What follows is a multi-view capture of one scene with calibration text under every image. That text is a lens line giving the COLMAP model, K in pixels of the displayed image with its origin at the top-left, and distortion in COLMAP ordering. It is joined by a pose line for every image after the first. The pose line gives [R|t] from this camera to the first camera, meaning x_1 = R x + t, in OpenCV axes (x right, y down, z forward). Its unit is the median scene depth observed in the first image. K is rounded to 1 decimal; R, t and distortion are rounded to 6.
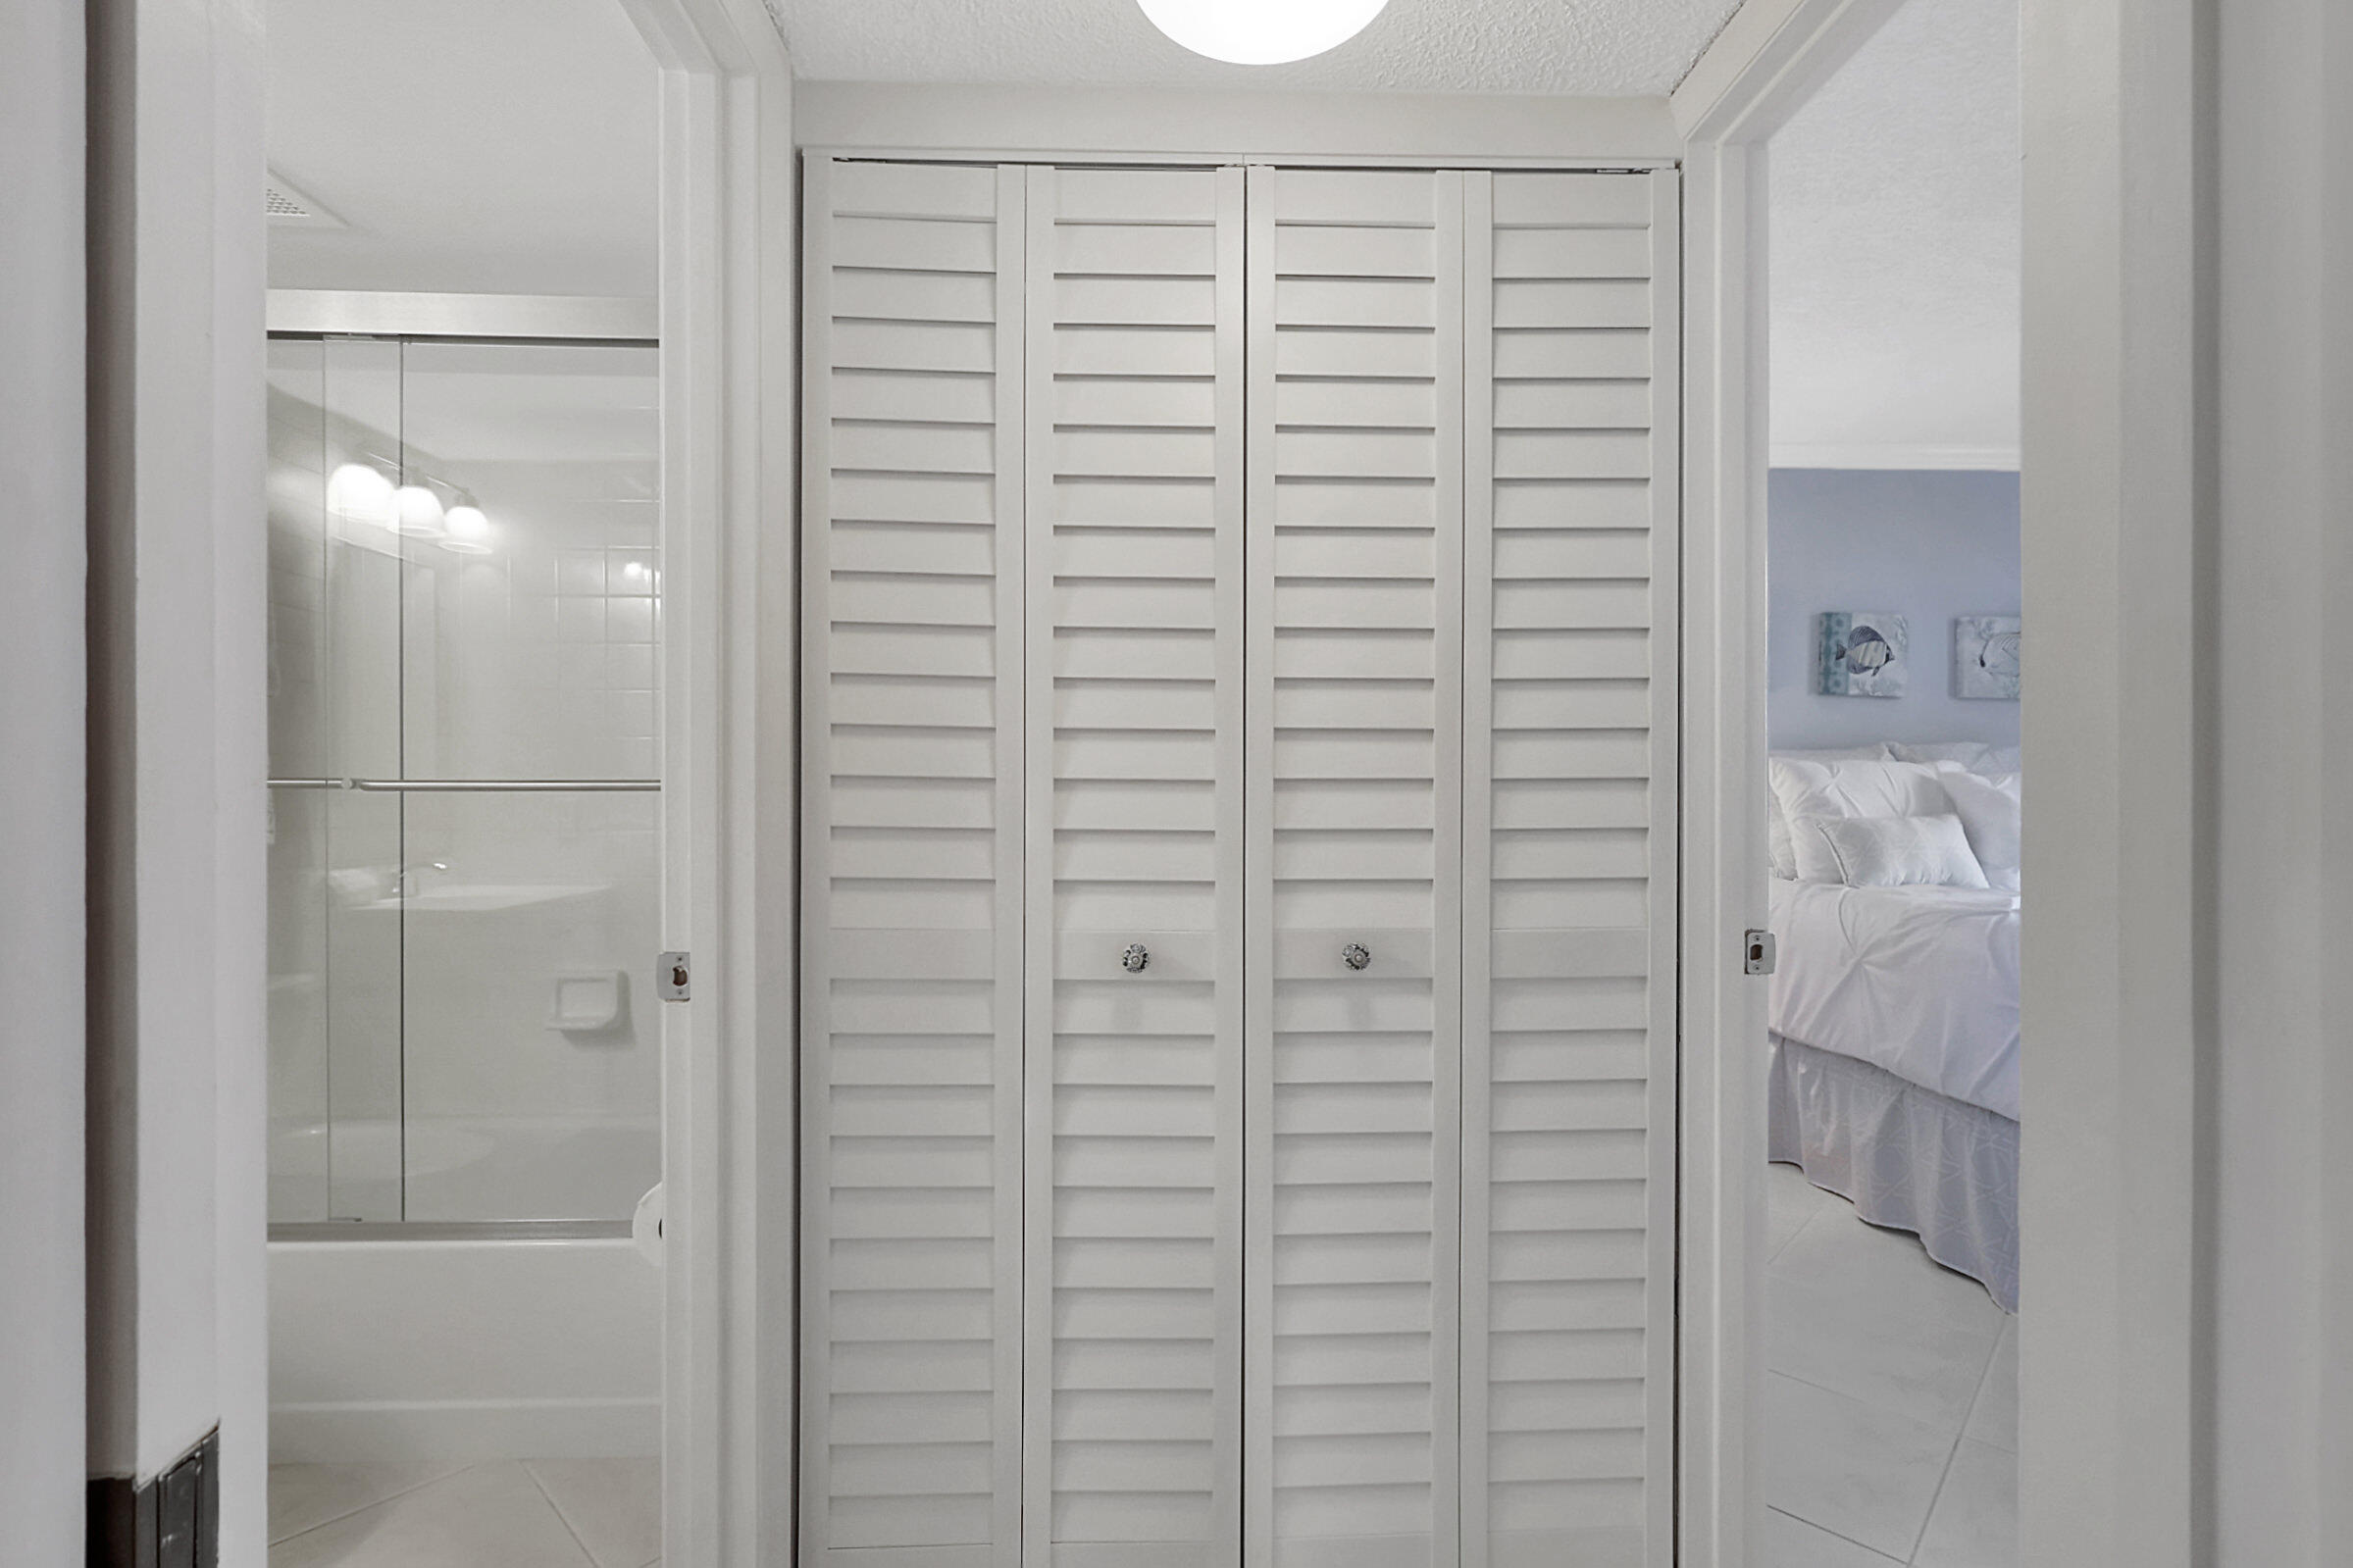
lens RADIAL K [[1094.4, 0, 1176.5], [0, 1094.4, 784.0], [0, 0, 1]] dist [0.002467, 0.000424]
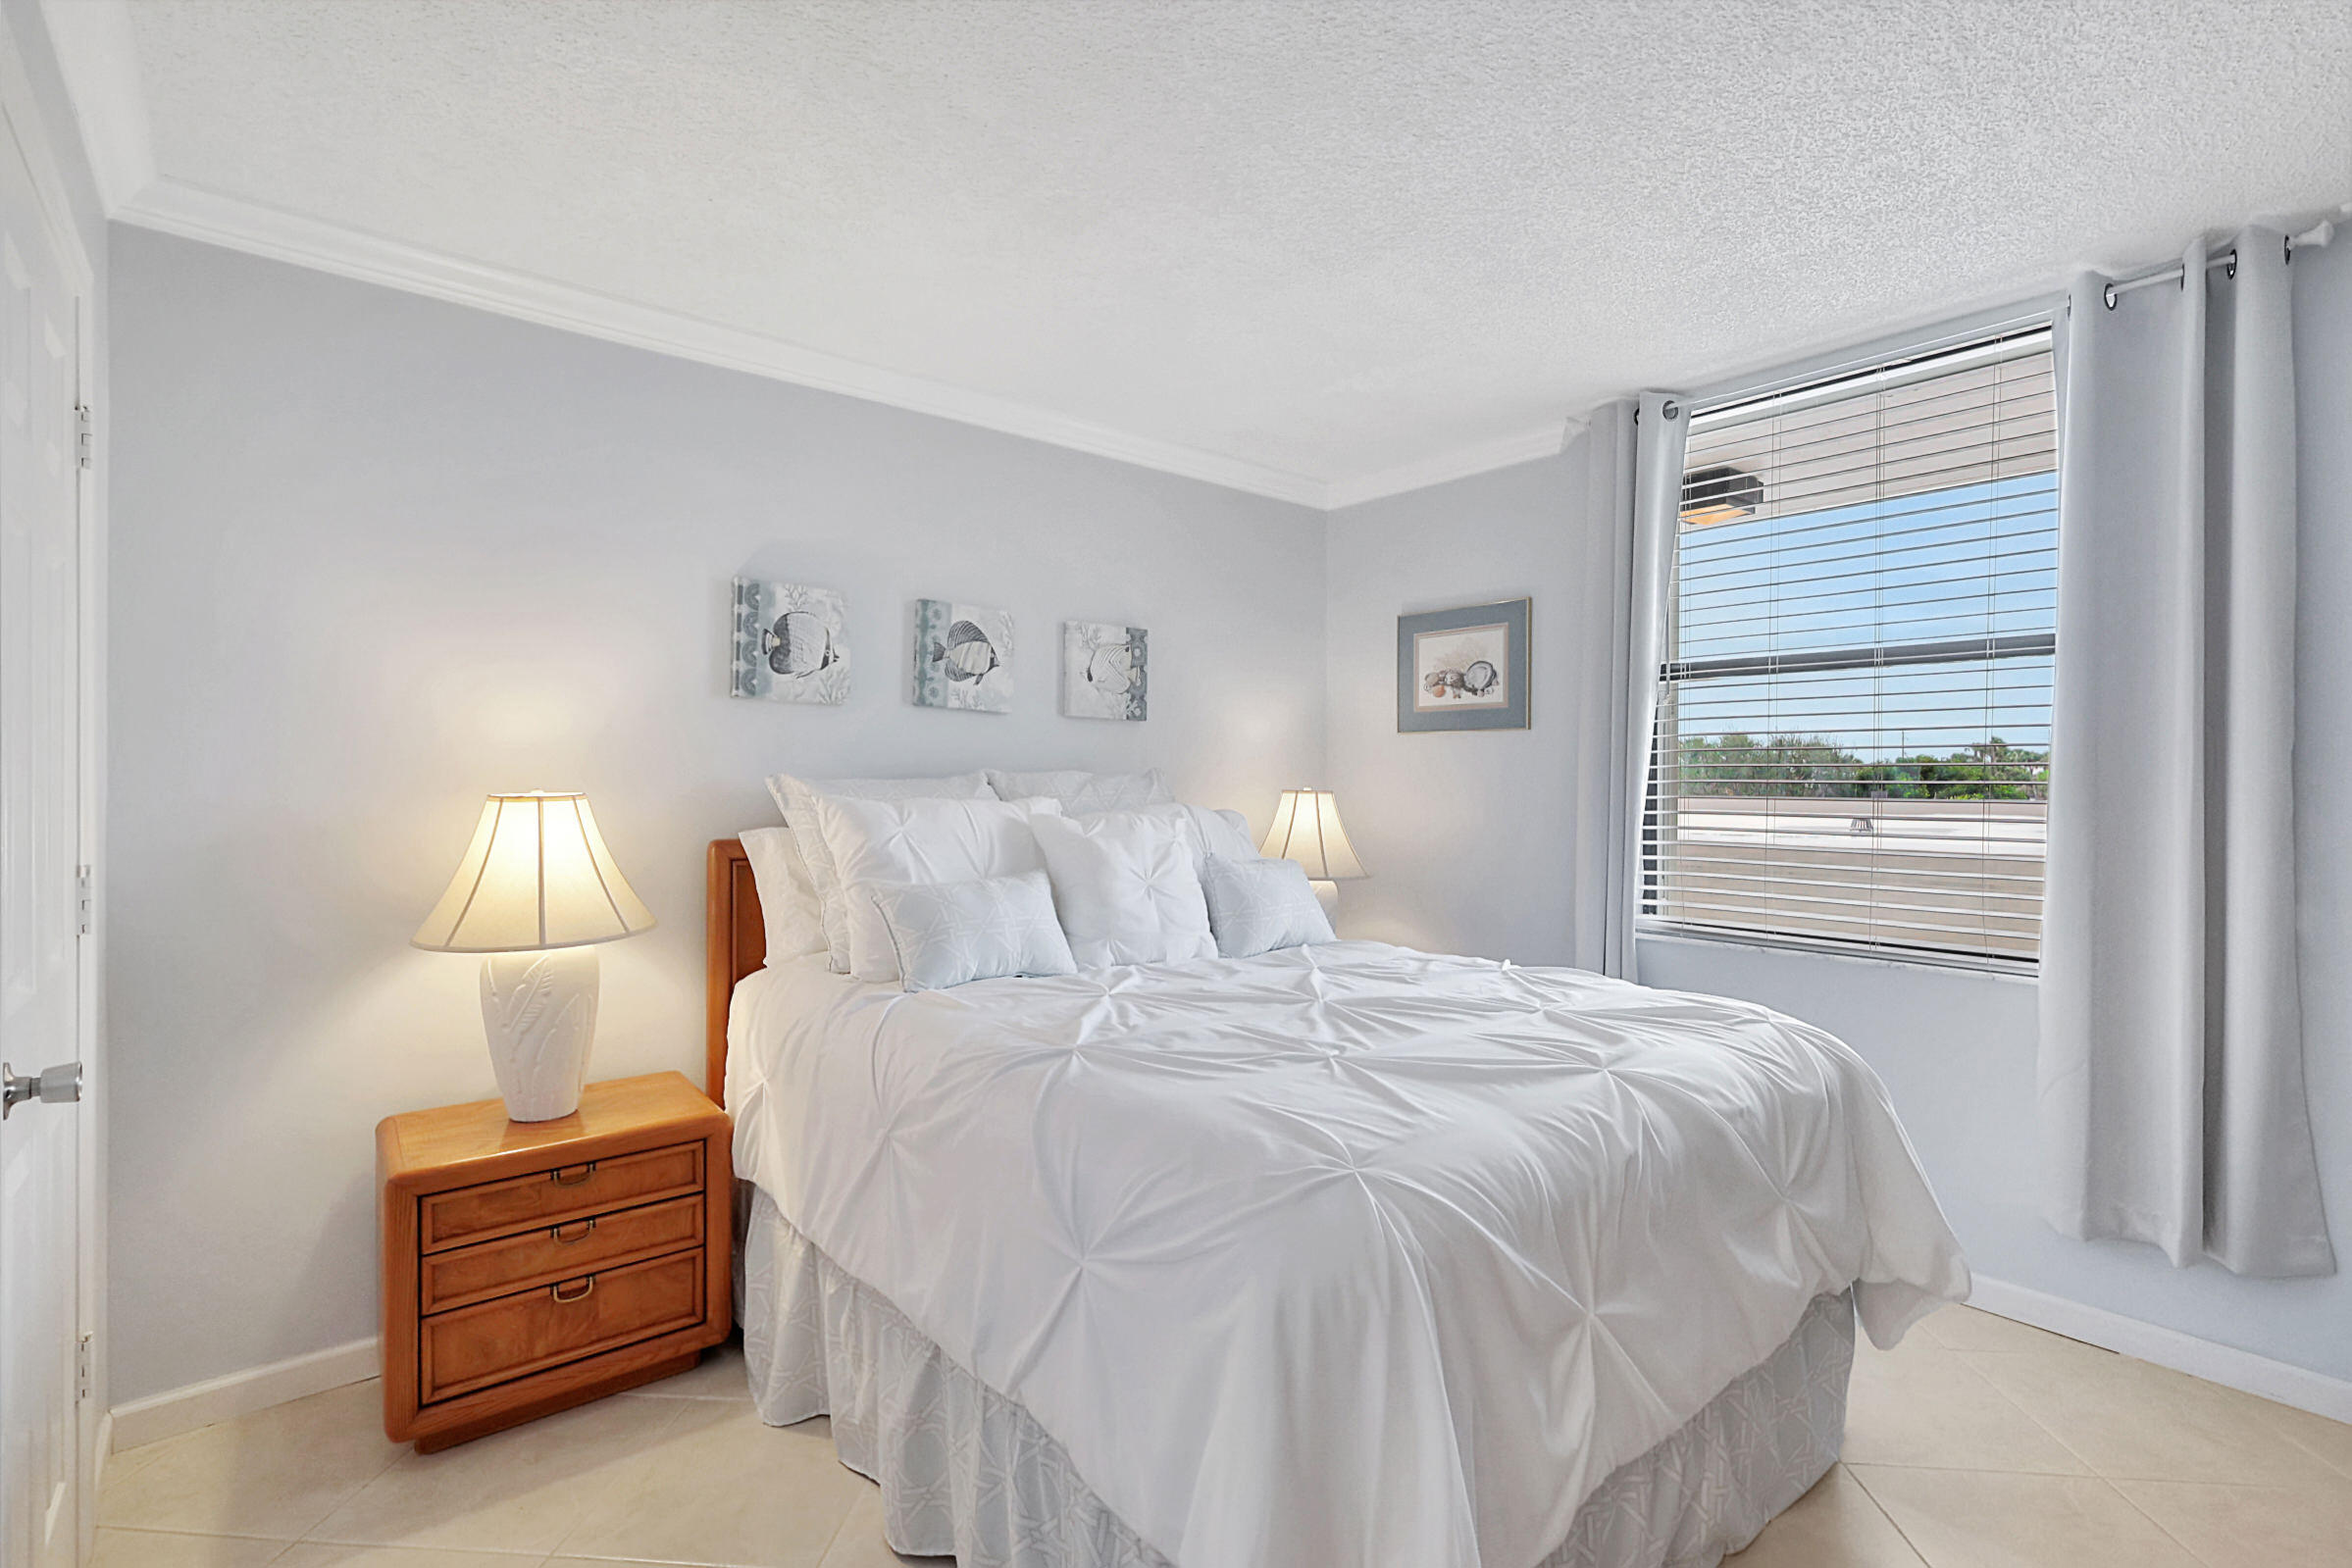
lens RADIAL K [[1093.9, 0, 1176.0], [0, 1093.9, 784.0], [0, 0, 1]] dist [0.002467, 0.000424]
pose [[0.785075, -0.001839, 0.619397, 0.268221], [-0.000953, 0.999991, 0.004177, -0.031481], [-0.619399, -0.003869, 0.785067, 0.298164]]
